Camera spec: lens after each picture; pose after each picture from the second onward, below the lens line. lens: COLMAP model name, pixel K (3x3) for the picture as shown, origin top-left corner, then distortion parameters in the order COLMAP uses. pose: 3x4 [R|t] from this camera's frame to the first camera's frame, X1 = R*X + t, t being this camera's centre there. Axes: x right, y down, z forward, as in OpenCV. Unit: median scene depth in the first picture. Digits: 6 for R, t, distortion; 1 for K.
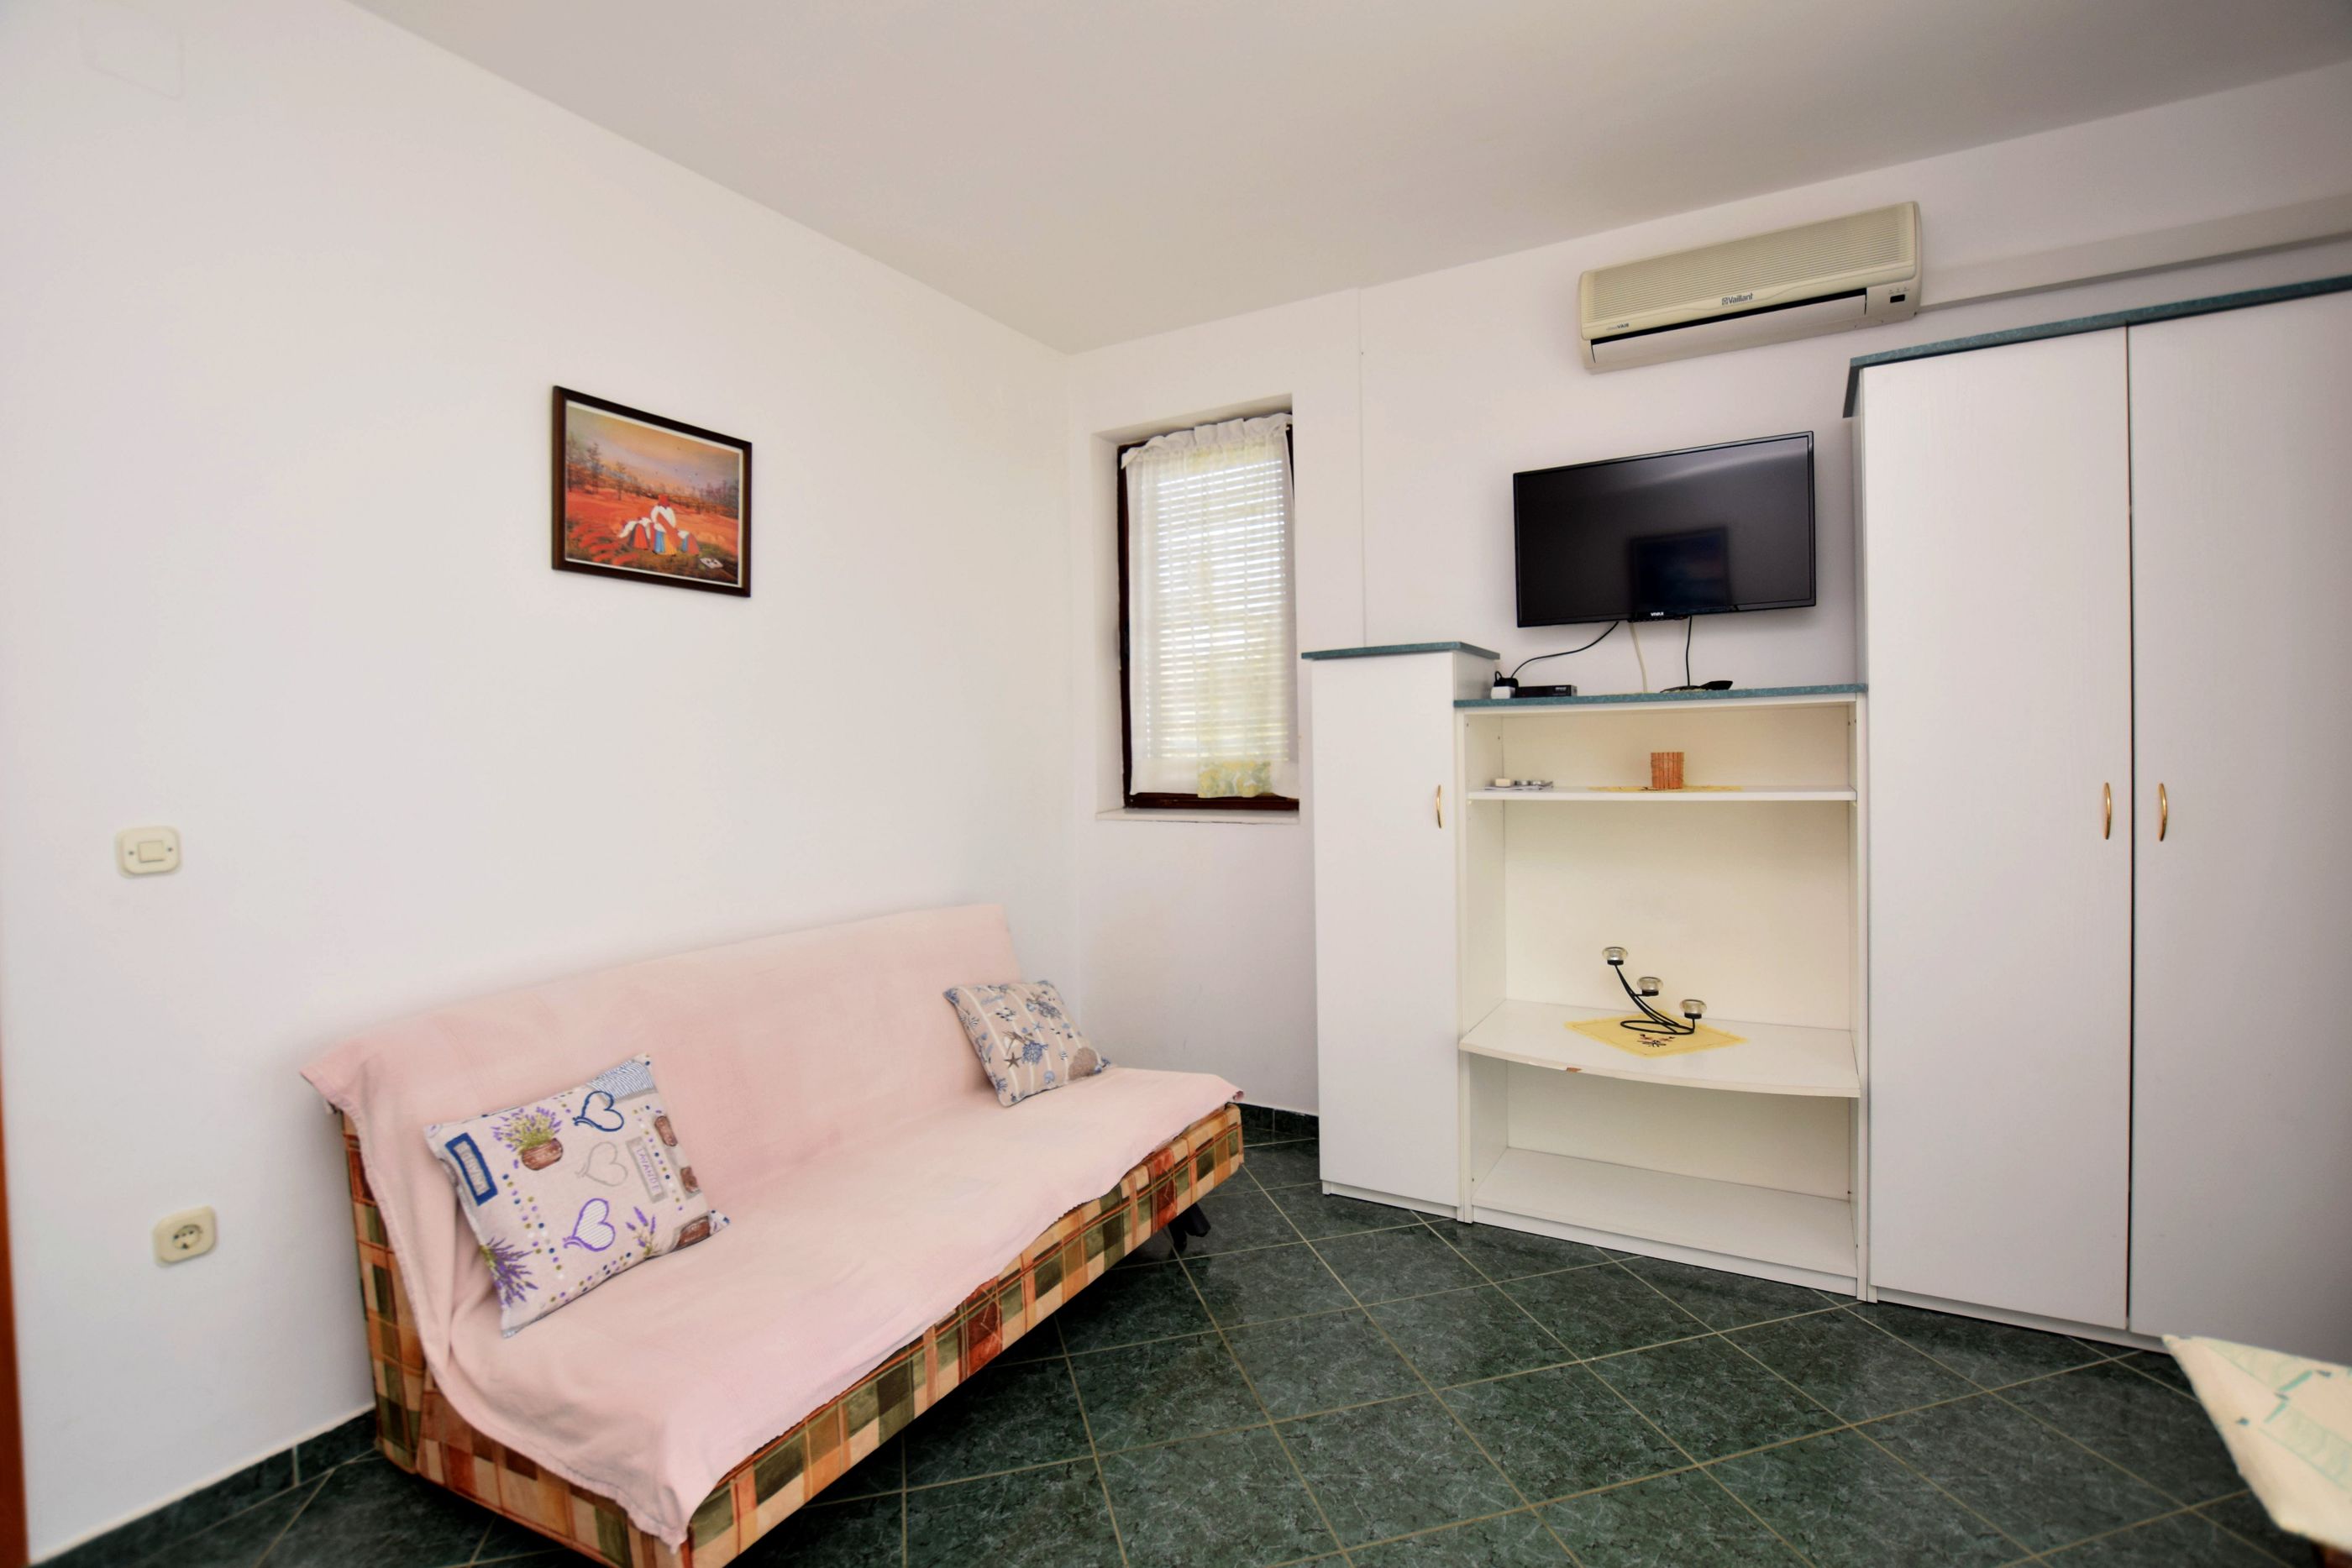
lens RADIAL K [[1068.2, 0, 1146.5], [0, 1068.2, 779.1], [0, 0, 1]] dist [-0.032149, 0.007089]
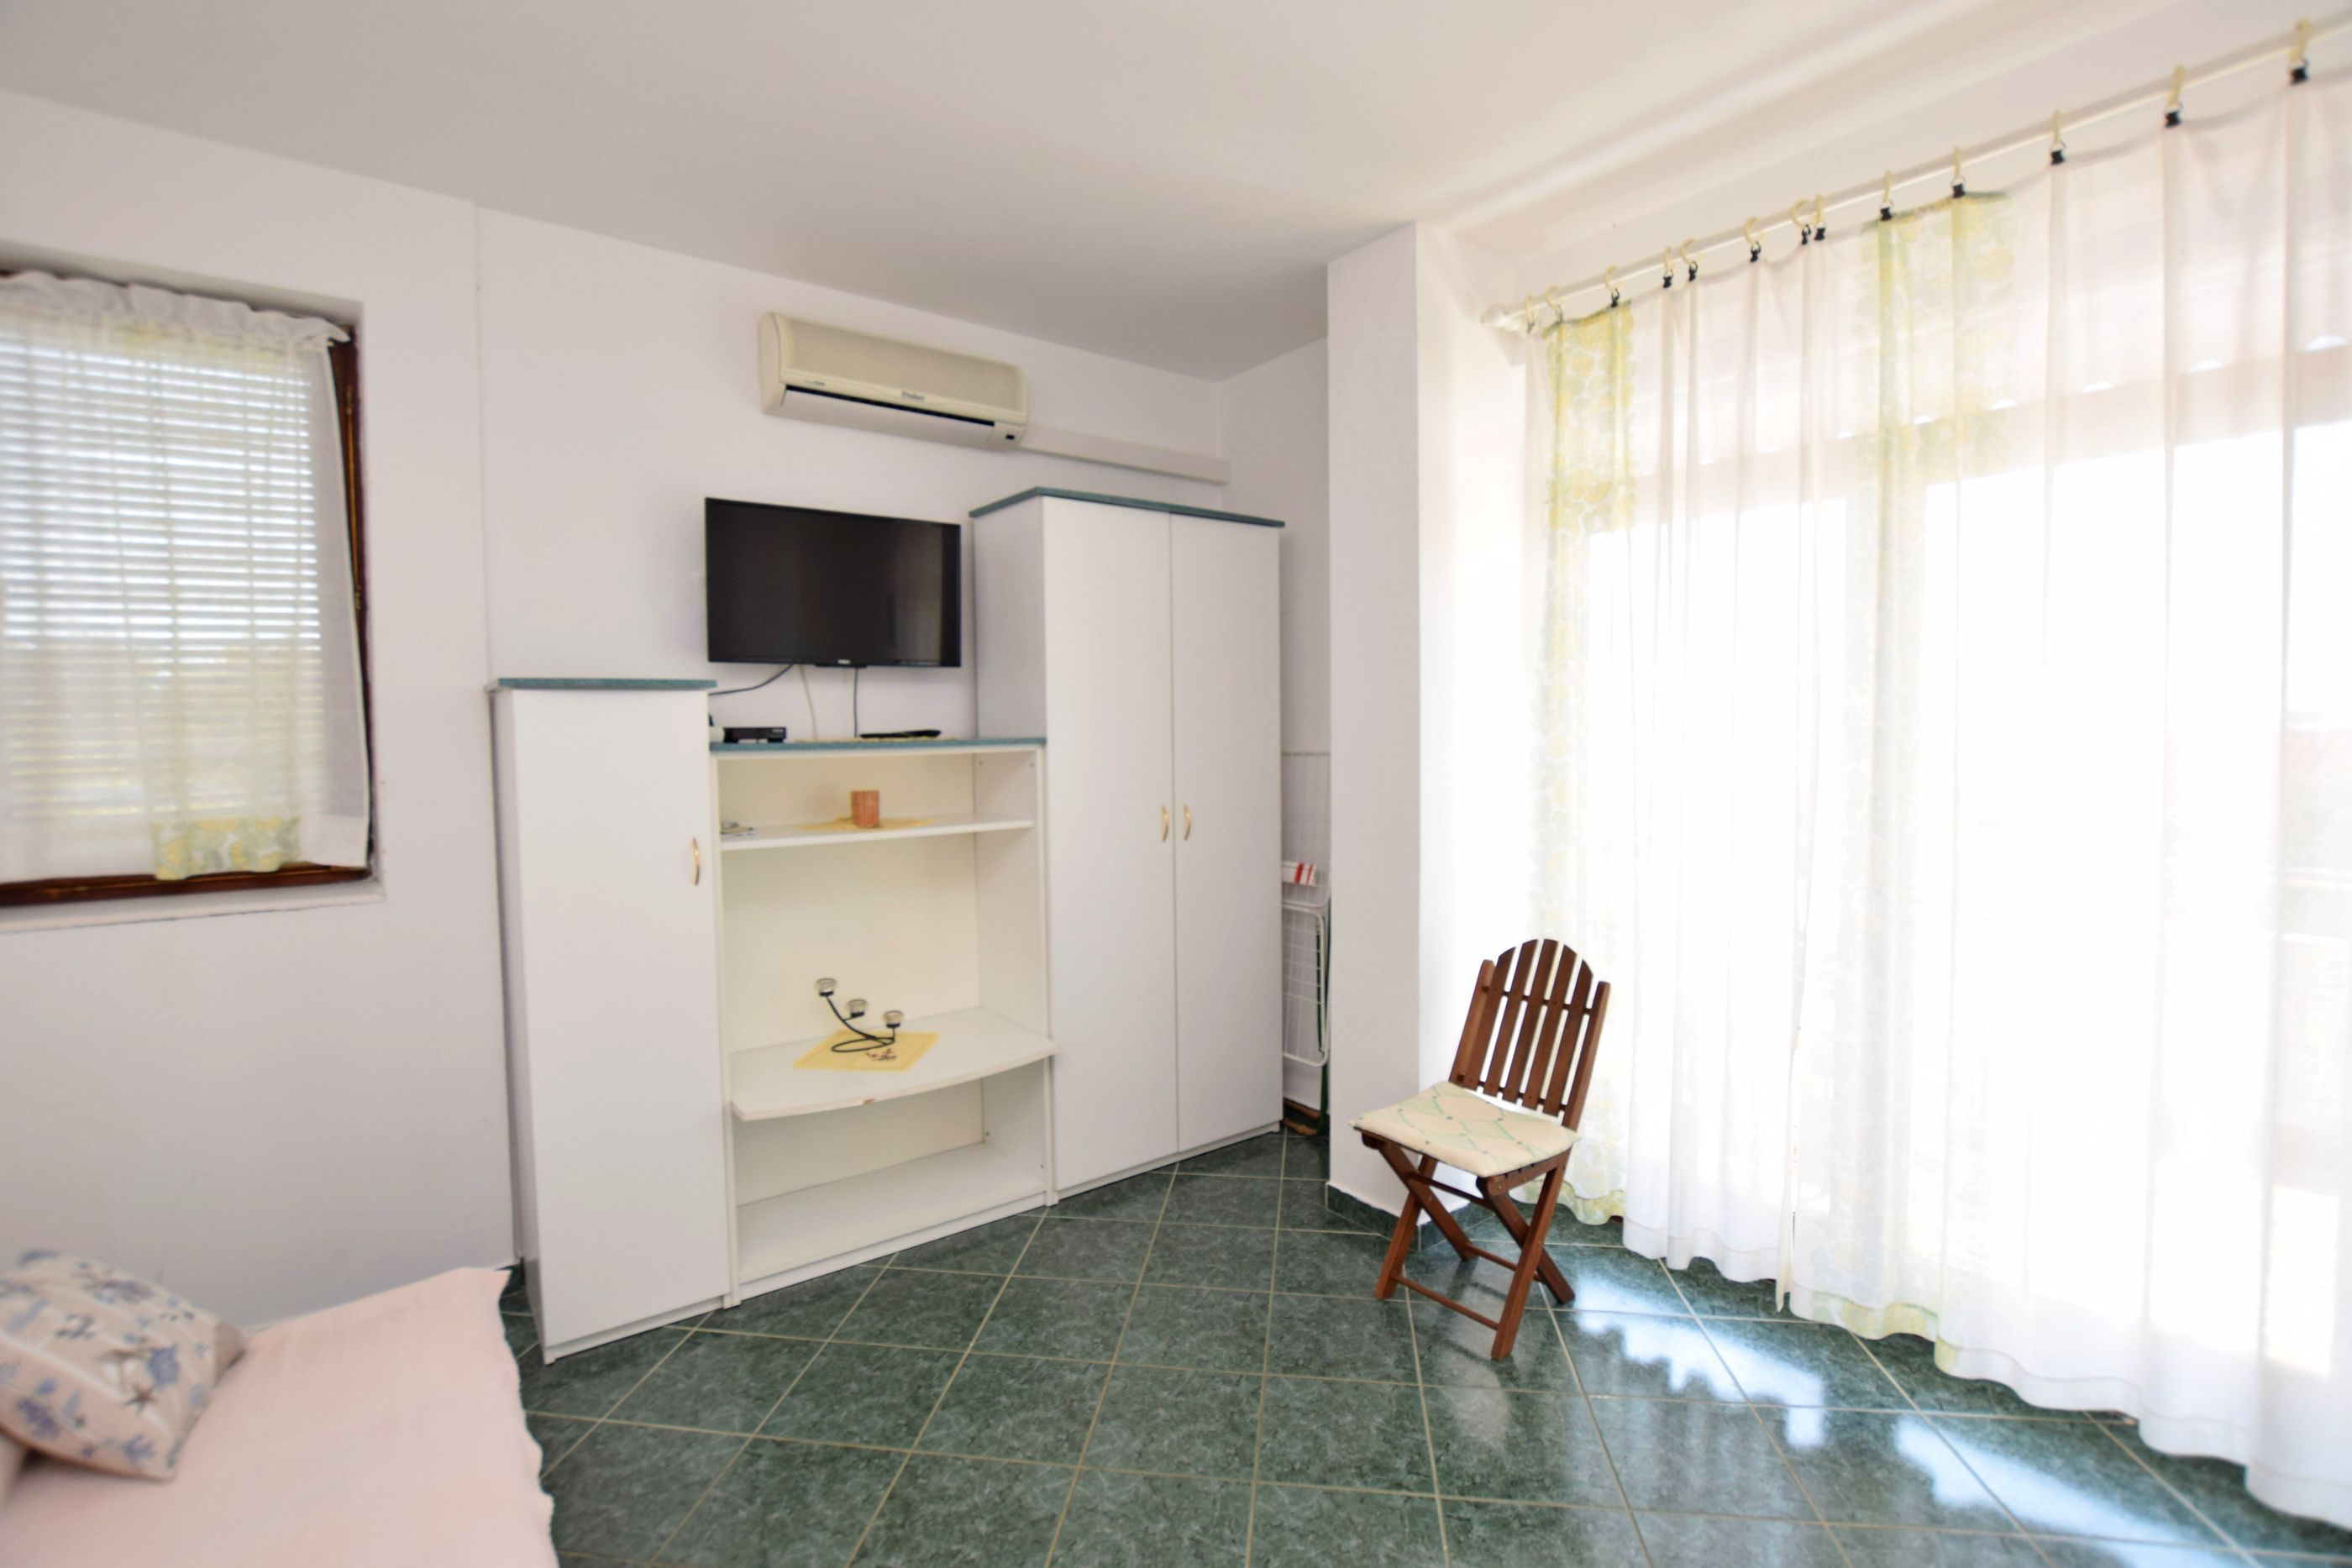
lens RADIAL K [[1110.8, 0, 1145.3], [0, 1110.8, 773.4], [0, 0, 1]] dist [-0.035379, 0.007003]
pose [[0.362991, -0.029558, 0.931324, -0.457810], [0.028194, 0.999388, 0.020729, -0.058091], [-0.931366, 0.018734, 0.363602, 0.312879]]
